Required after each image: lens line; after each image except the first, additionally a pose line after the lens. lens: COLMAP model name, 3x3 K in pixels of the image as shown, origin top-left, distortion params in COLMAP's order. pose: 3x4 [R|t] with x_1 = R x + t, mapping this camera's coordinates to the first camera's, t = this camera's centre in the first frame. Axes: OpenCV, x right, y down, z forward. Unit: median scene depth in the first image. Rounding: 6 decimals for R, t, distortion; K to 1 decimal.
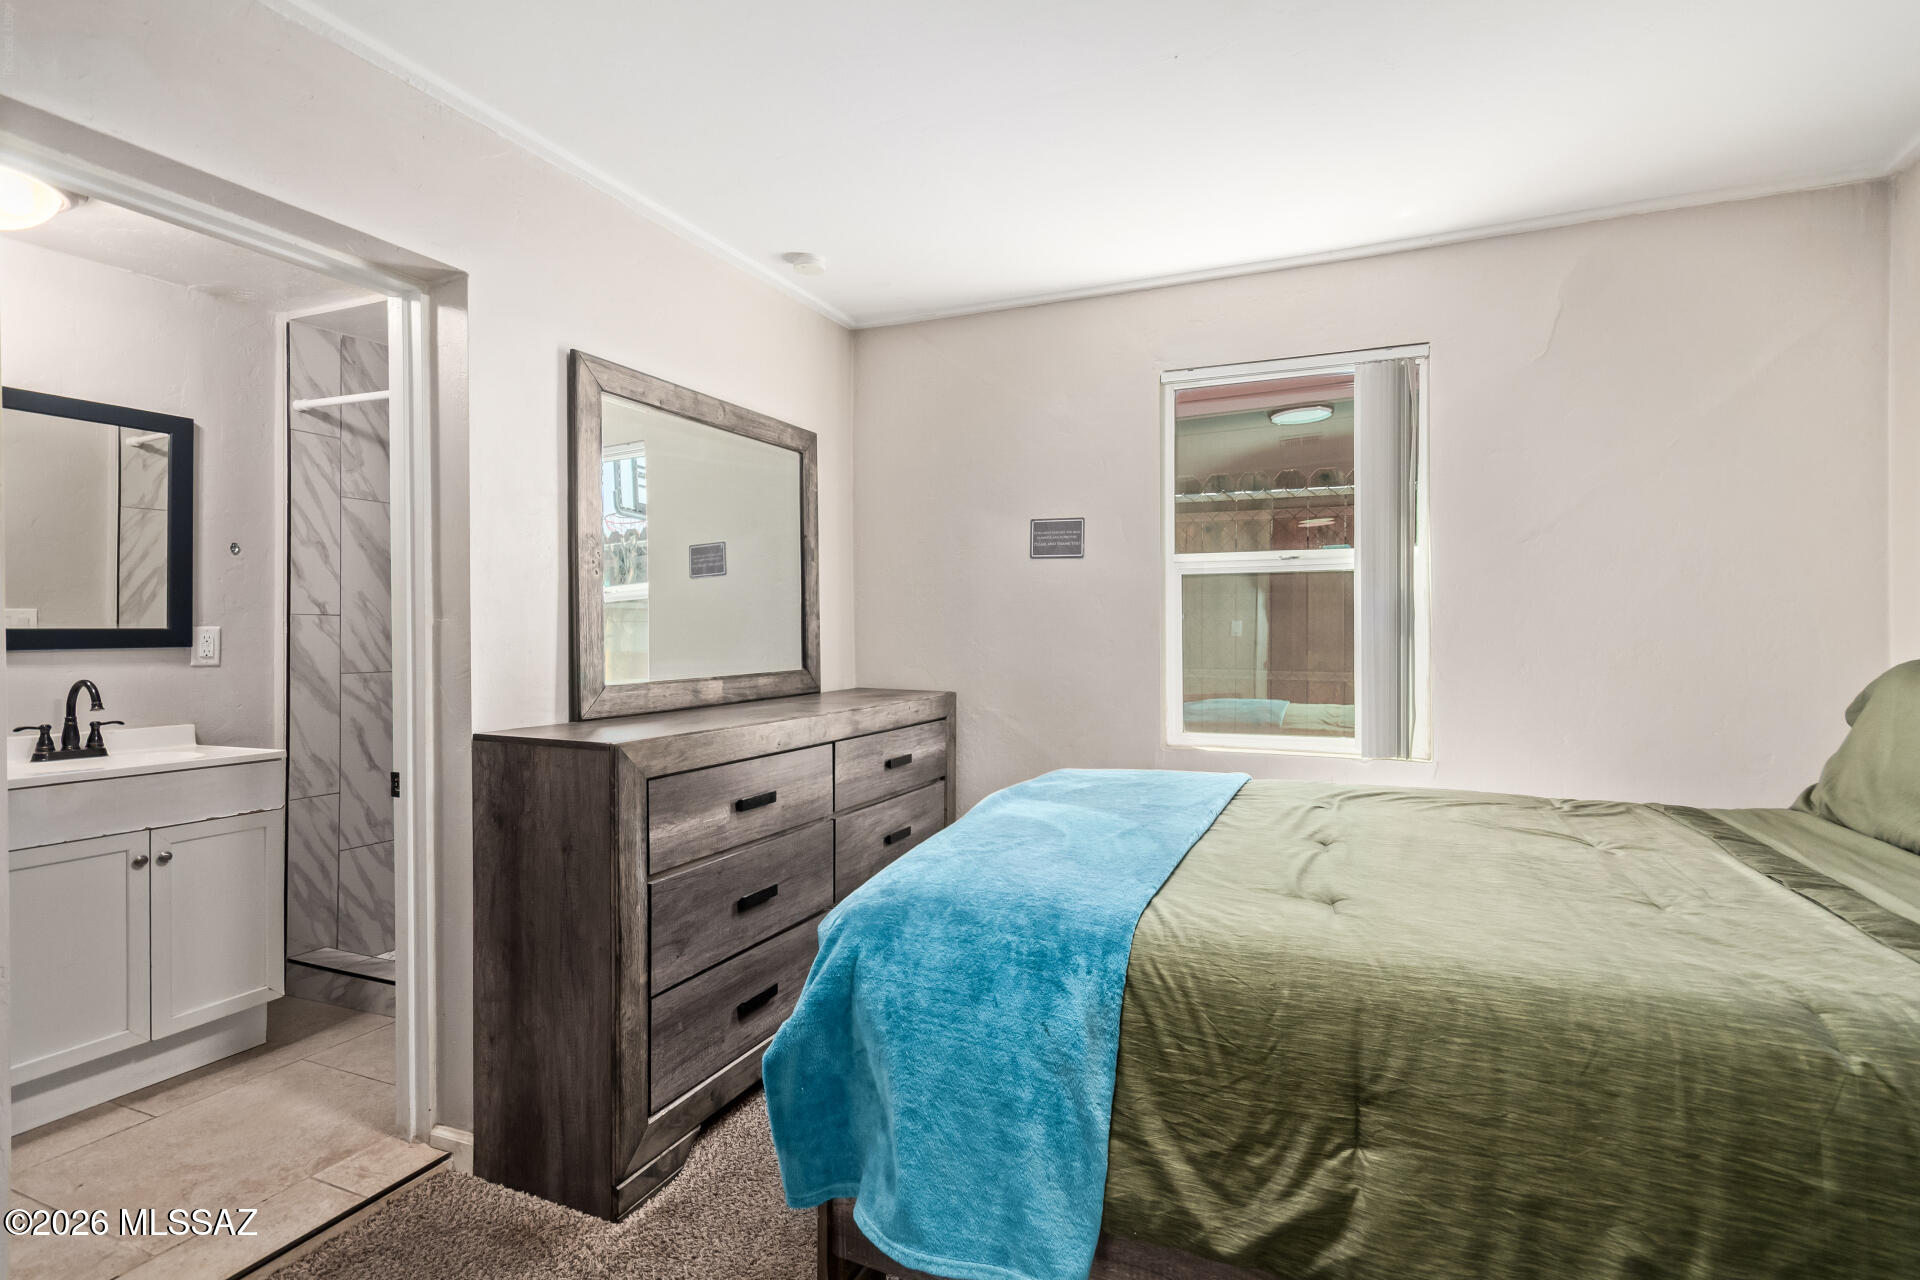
lens RADIAL K [[908.9, 0, 972.4], [0, 908.9, 625.5], [0, 0, 1]] dist [0.003355, 0.000510]
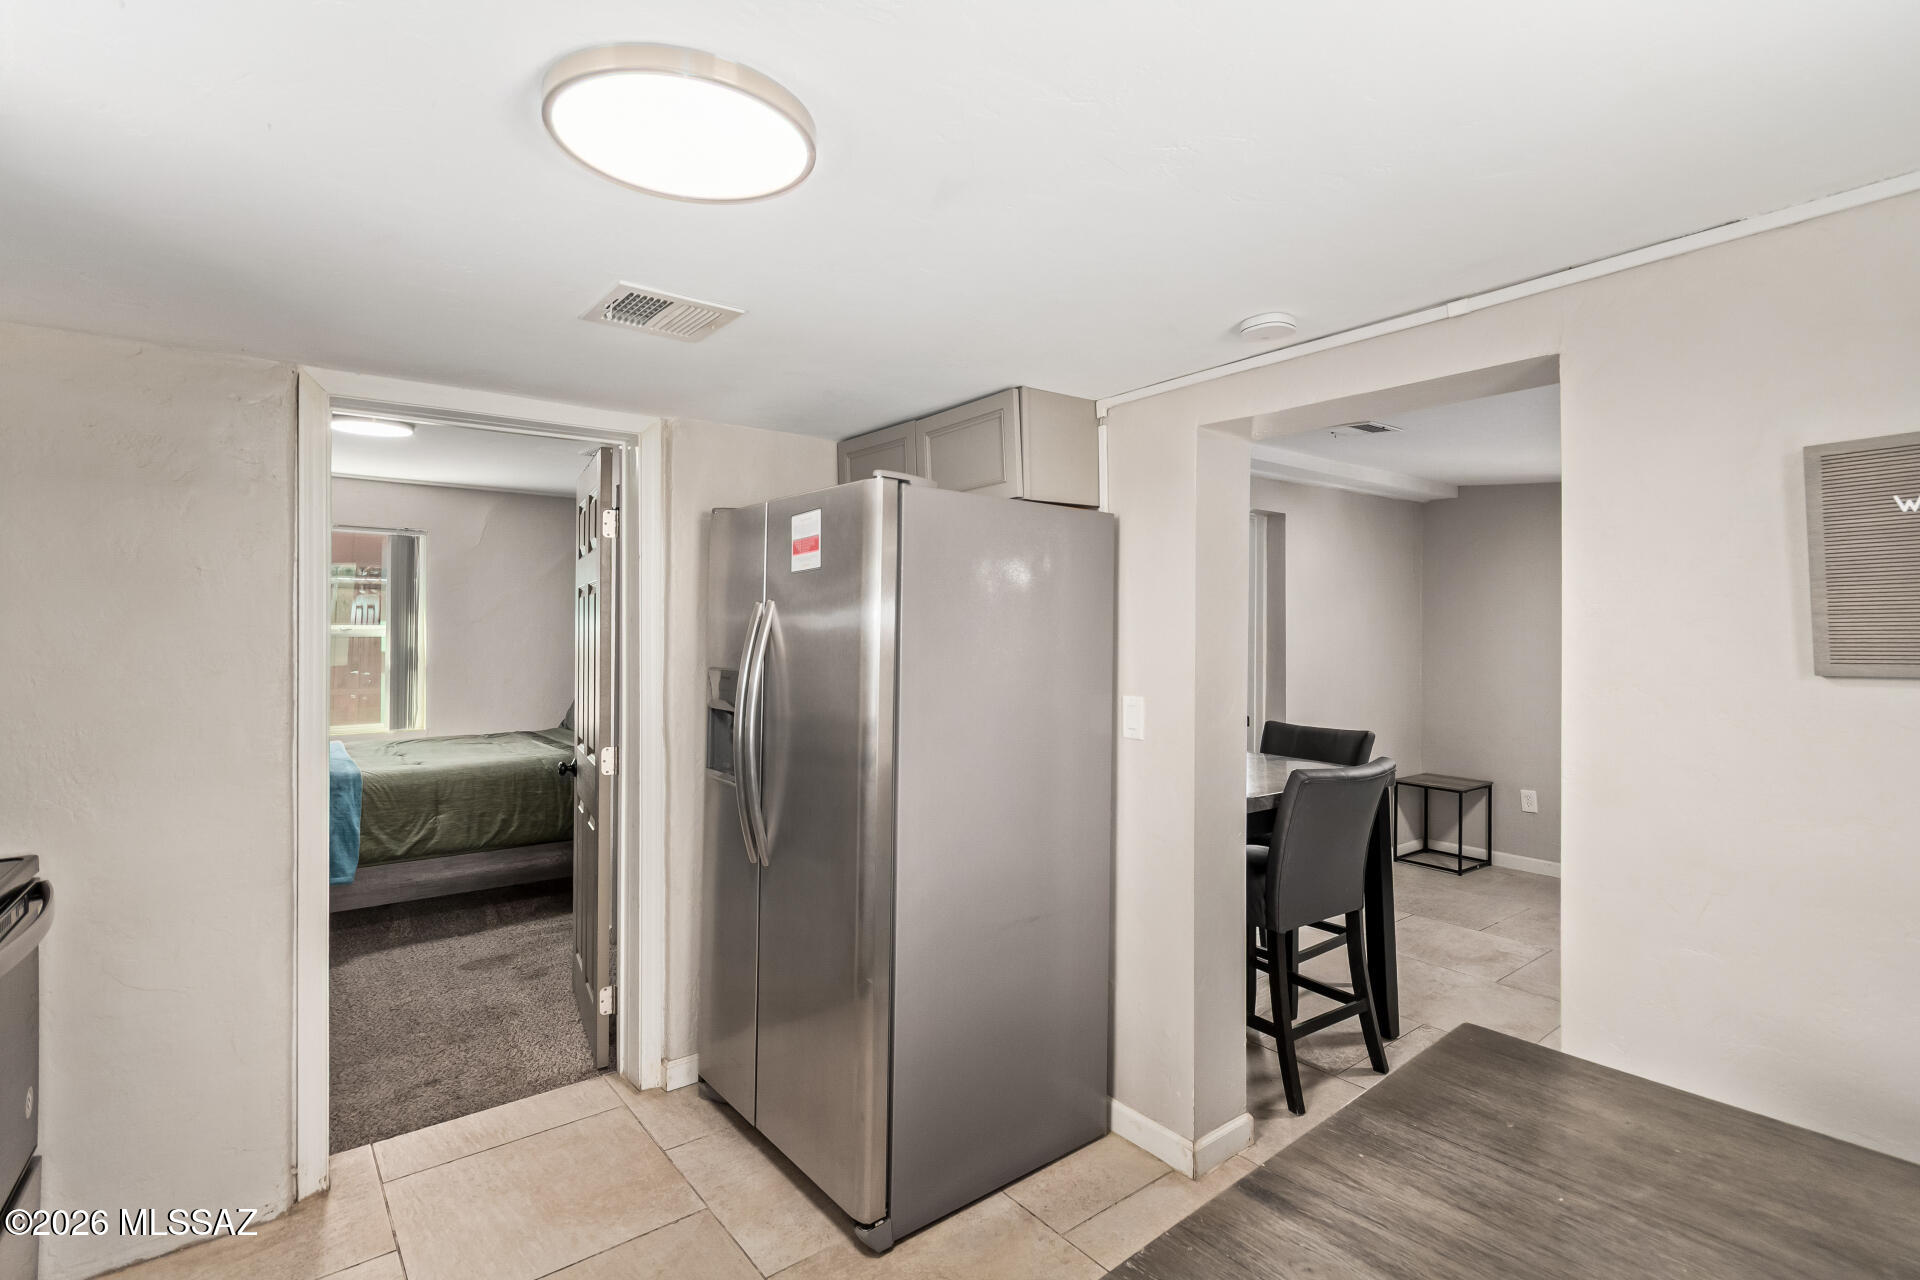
lens RADIAL K [[908.9, 0, 972.4], [0, 908.9, 625.5], [0, 0, 1]] dist [0.003355, 0.000510]
pose [[0.470724, 0.004962, 0.882267, -1.091229], [-0.003095, 0.999987, -0.003972, -0.126146], [-0.882275, -0.000860, 0.470733, -1.601274]]
